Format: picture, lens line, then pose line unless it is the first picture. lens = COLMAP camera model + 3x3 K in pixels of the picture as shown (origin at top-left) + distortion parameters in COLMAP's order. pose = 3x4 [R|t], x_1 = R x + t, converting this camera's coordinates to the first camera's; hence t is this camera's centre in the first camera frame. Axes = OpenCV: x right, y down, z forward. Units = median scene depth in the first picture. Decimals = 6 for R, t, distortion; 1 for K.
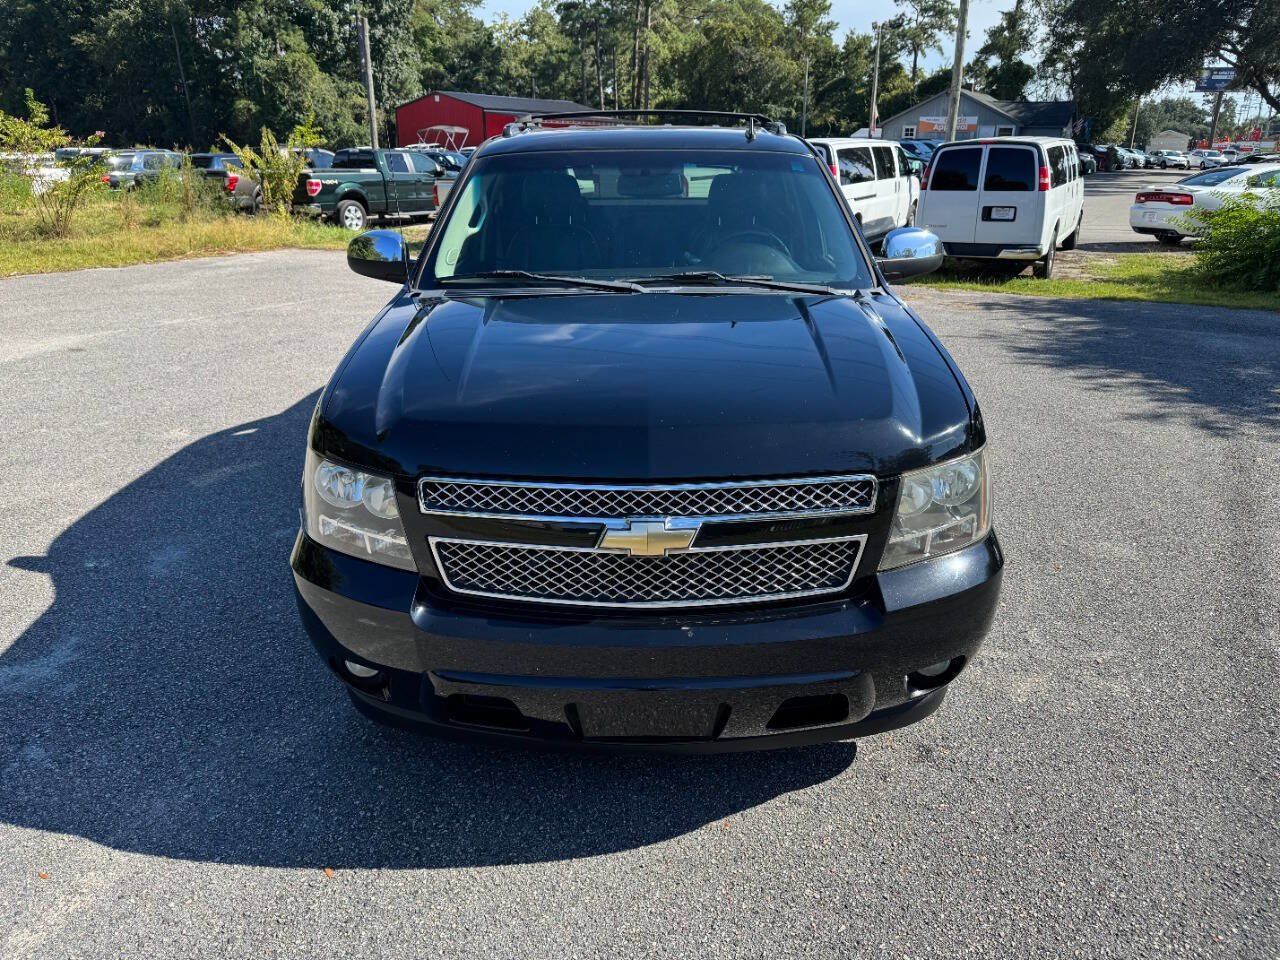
lens RADIAL K [[908.9, 0, 644.9], [0, 908.9, 473.1], [0, 0, 1]] dist [0.027745, -0.026866]
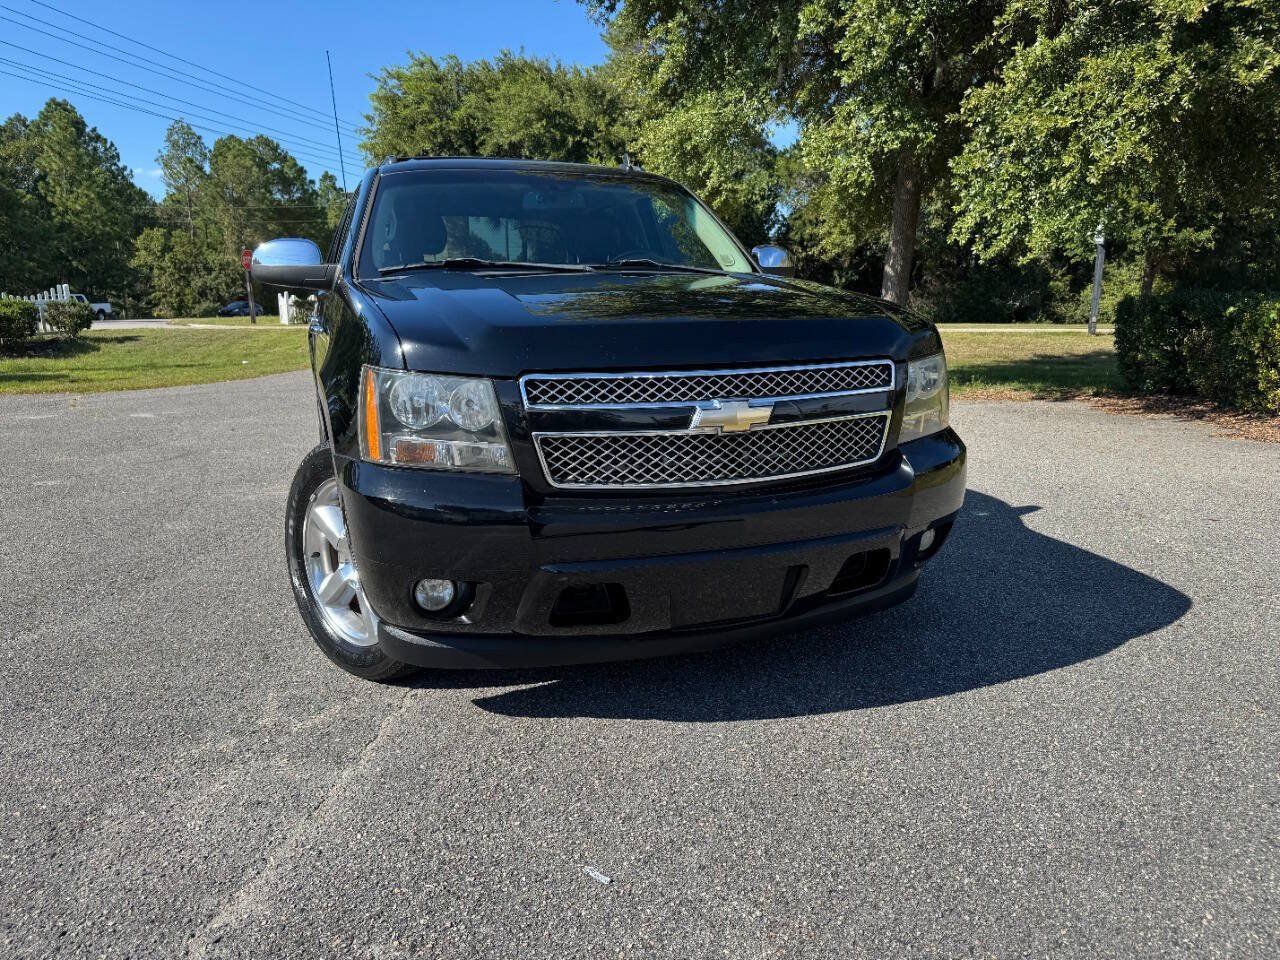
lens RADIAL K [[908.9, 0, 638.3], [0, 908.9, 492.1], [0, 0, 1]] dist [0.027745, -0.026866]
pose [[0.943207, -0.080211, 0.322375, -0.338169], [0.115677, 0.988982, -0.092377, 0.179640], [-0.311414, 0.124422, 0.942094, -0.008161]]
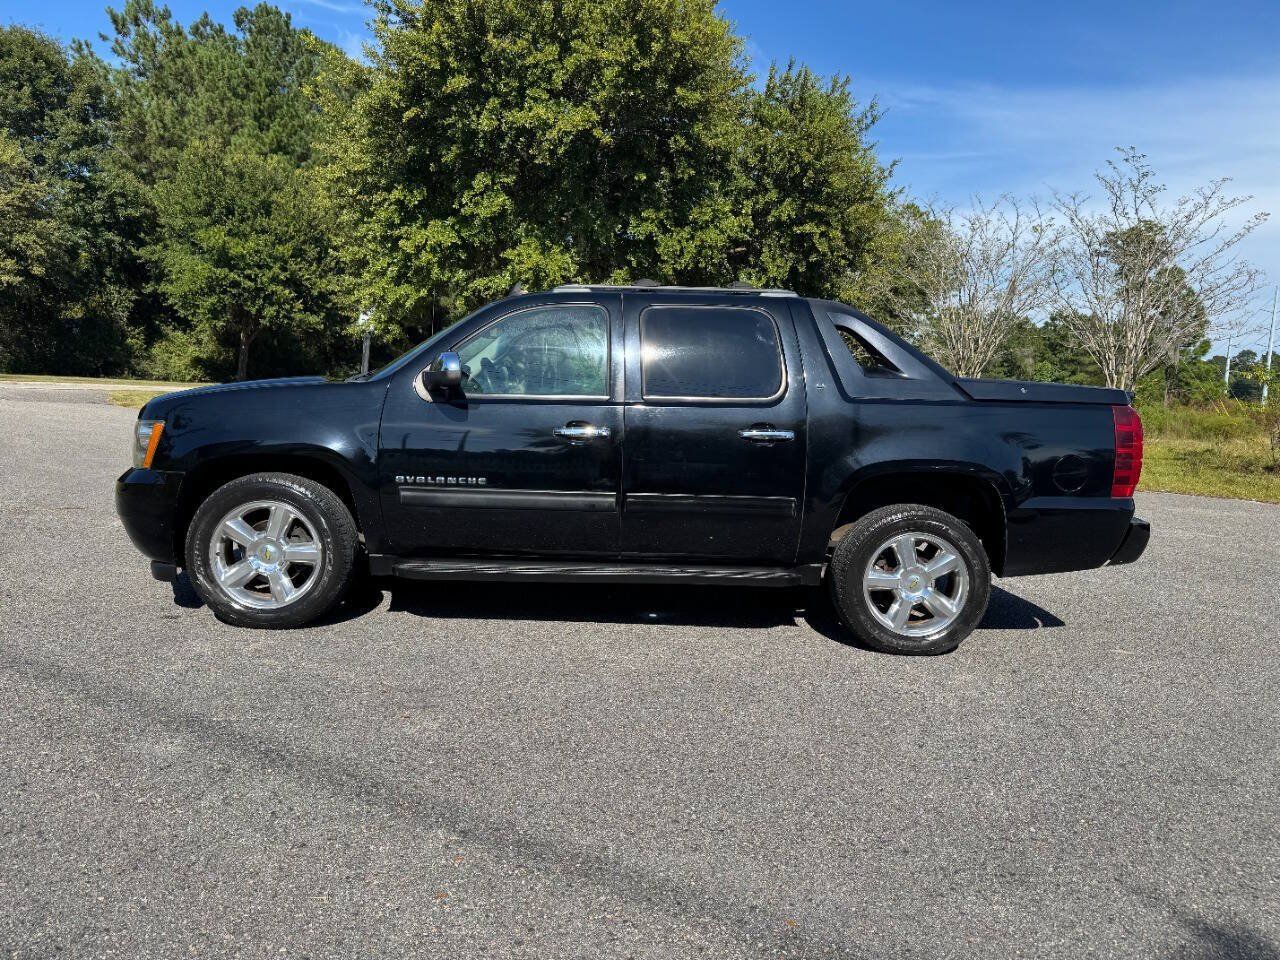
lens RADIAL K [[908.9, 0, 640.6], [0, 908.9, 475.4], [0, 0, 1]] dist [0.027745, -0.026866]
pose [[0.022419, -0.107321, 0.993972, -3.753631], [0.255263, 0.961882, 0.098099, -0.746296], [-0.966612, 0.251525, 0.048960, 2.538815]]
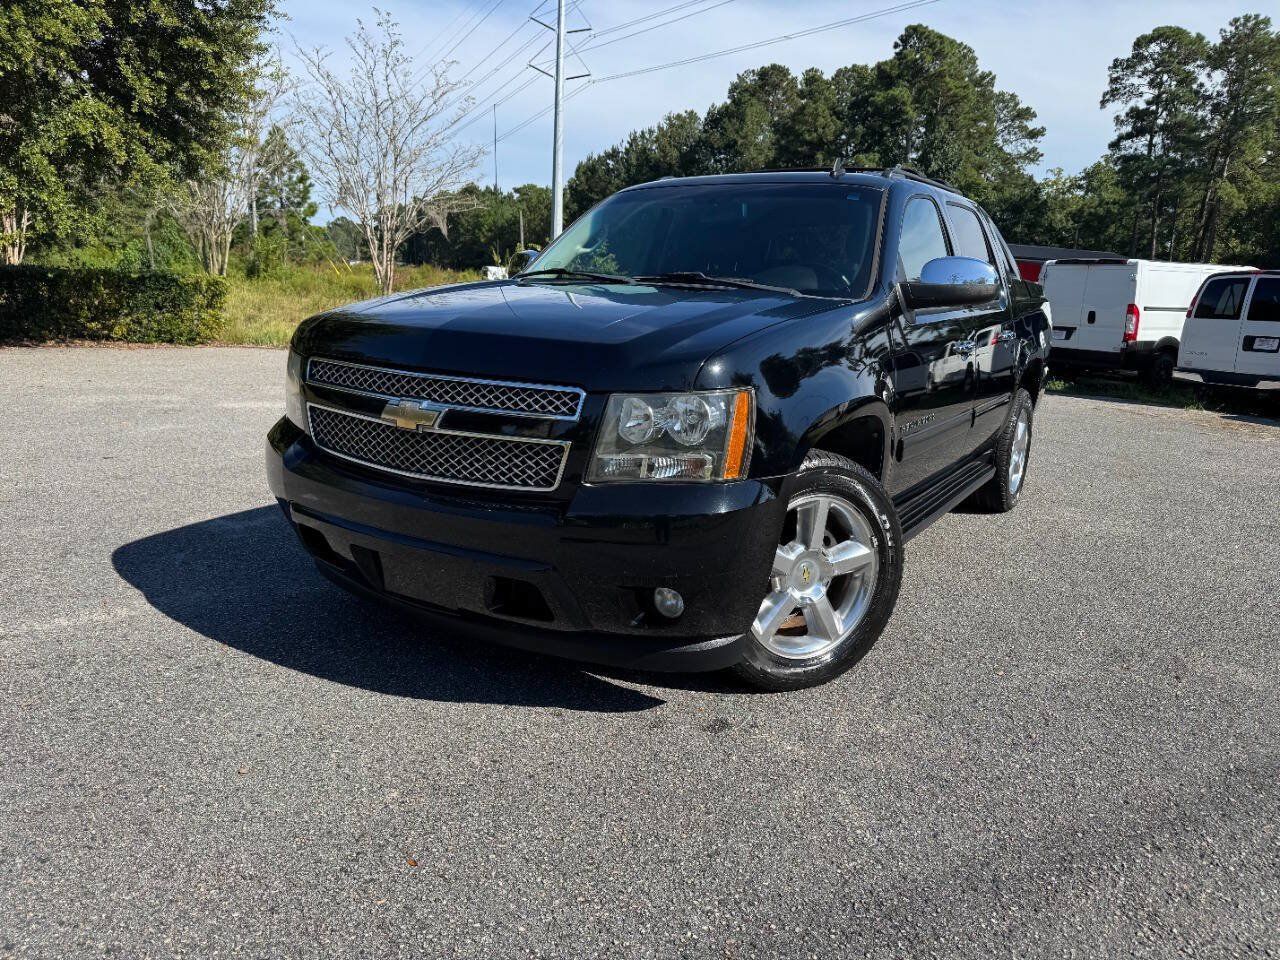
lens RADIAL K [[908.9, 0, 649.1], [0, 908.9, 477.0], [0, 0, 1]] dist [0.027745, -0.026866]
pose [[0.850366, 0.144254, -0.506031, 0.651456], [-0.217118, 0.972196, -0.087715, 0.135820], [0.479309, 0.184458, 0.858043, 0.073226]]
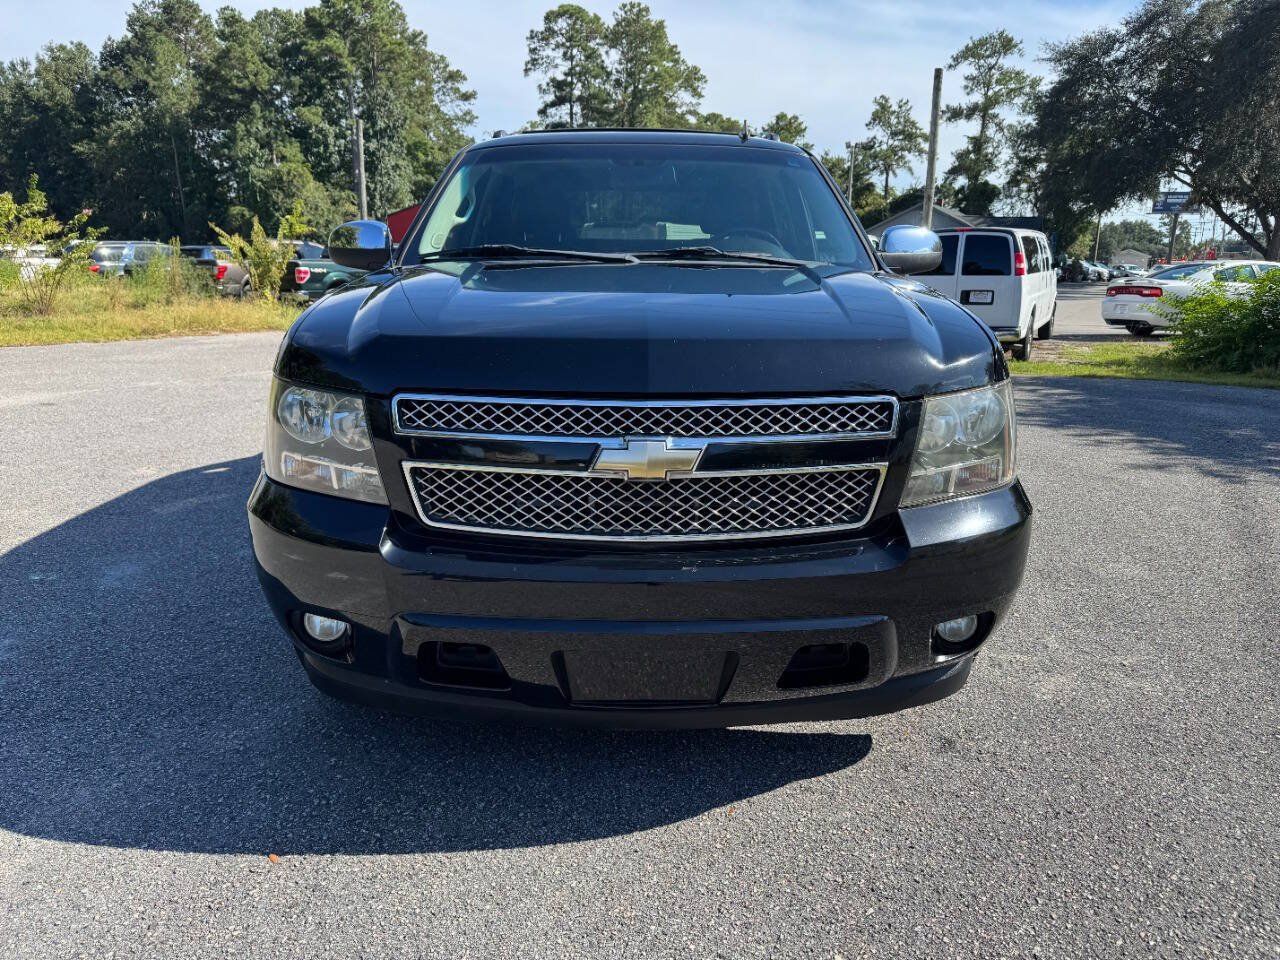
lens RADIAL K [[908.9, 0, 645.9], [0, 908.9, 478.4], [0, 0, 1]] dist [0.027745, -0.026866]
pose [[0.999741, 0.007597, 0.021435, -0.012166], [-0.005231, 0.994096, -0.108382, 0.133220], [-0.022131, 0.108242, 0.993878, 0.073868]]
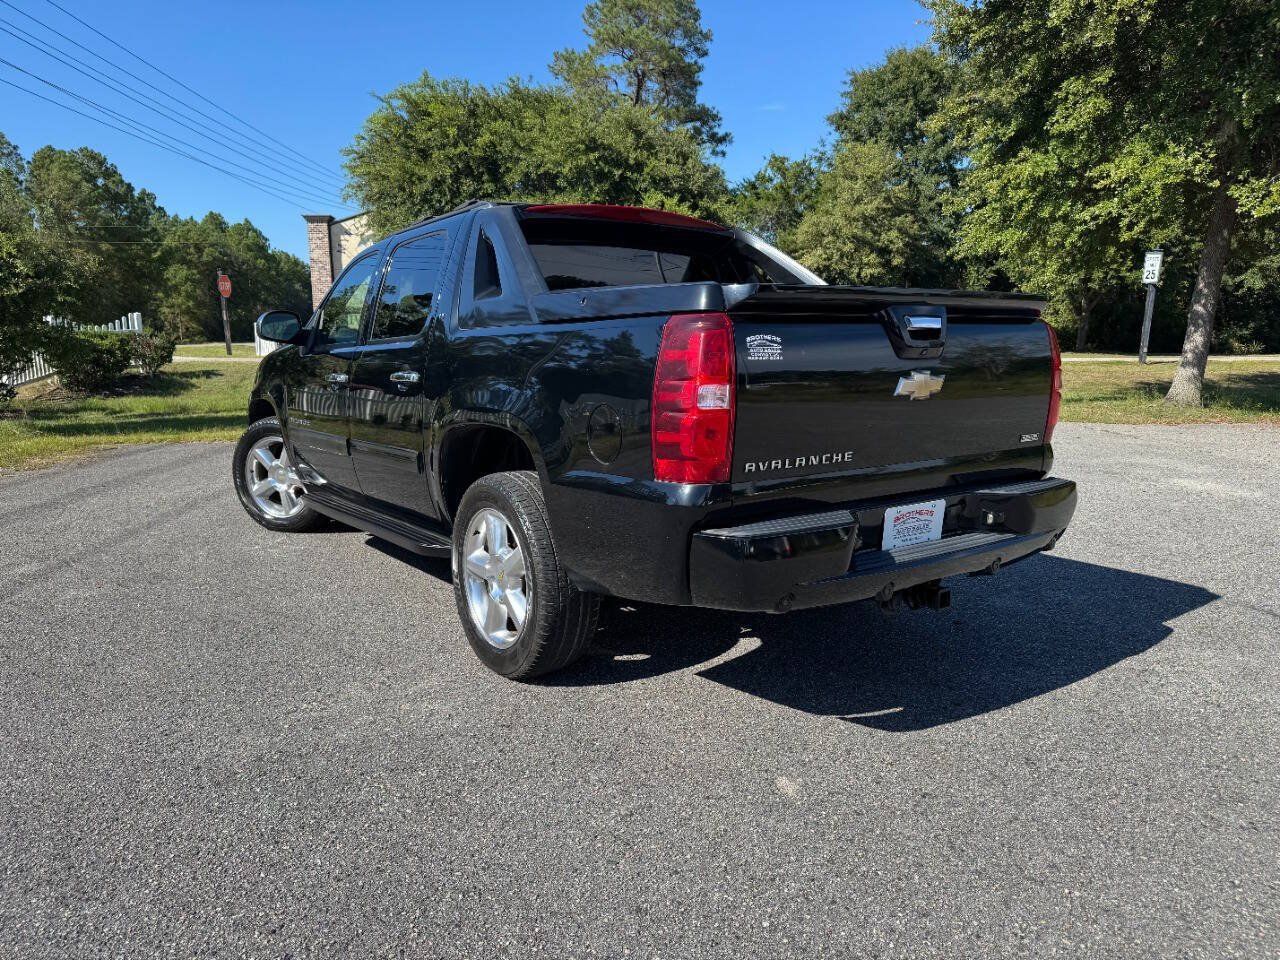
lens RADIAL K [[908.9, 0, 638.6], [0, 908.9, 469.0], [0, 0, 1]] dist [0.027745, -0.026866]
pose [[0.840996, -0.092102, 0.533145, -2.678605], [0.178197, 0.977576, -0.112213, -0.290899], [-0.510855, 0.189376, 0.838549, 1.221096]]
